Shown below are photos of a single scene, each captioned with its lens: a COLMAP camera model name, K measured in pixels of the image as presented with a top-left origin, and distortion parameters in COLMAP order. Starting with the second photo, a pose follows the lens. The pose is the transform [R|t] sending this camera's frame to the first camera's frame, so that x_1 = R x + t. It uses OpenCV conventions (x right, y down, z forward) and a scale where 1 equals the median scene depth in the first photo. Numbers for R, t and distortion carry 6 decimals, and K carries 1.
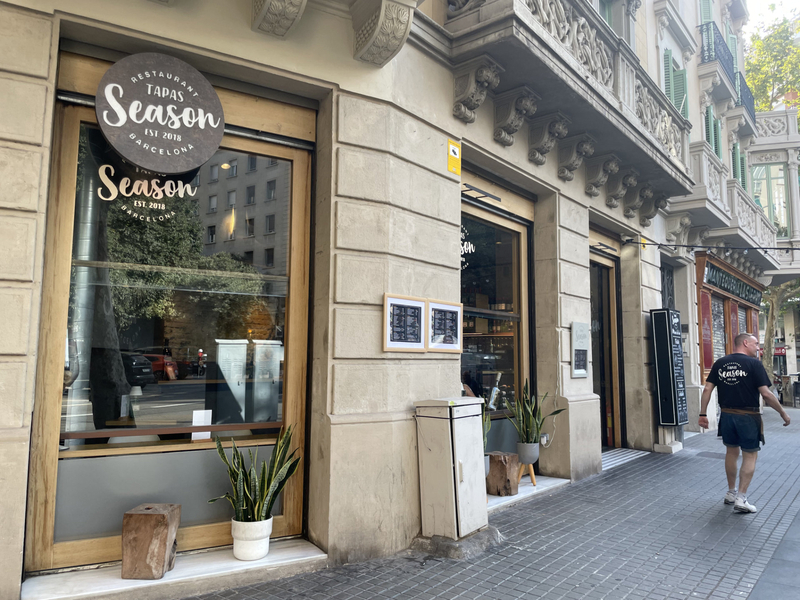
lens RADIAL K [[607.9, 0, 397.4], [0, 607.9, 303.5], [0, 0, 1]] dist [0.126843, -0.001814]
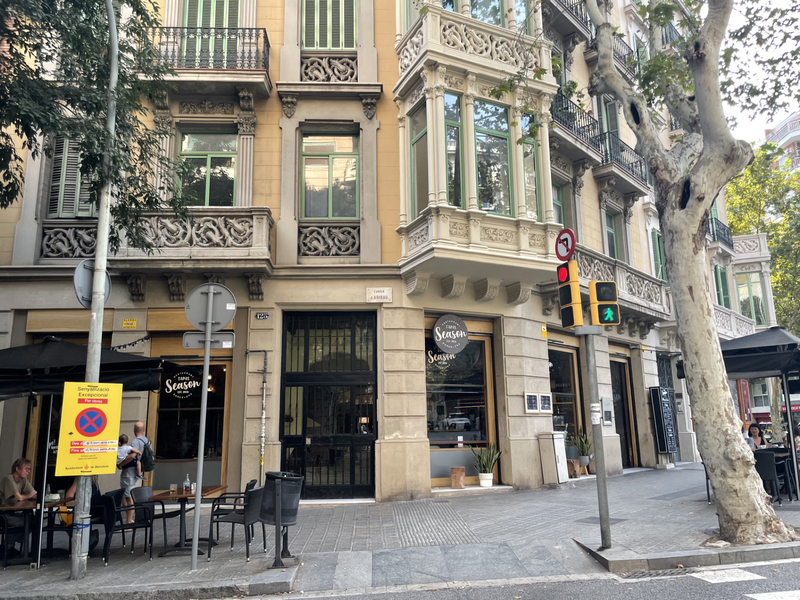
lens RADIAL K [[607.9, 0, 397.4], [0, 607.9, 303.5], [0, 0, 1]] dist [0.126843, -0.001814]
pose [[0.997208, -0.031587, -0.067671, -0.332139], [0.024930, 0.994967, -0.097057, -0.132565], [0.070396, 0.095099, 0.992976, -1.518790]]
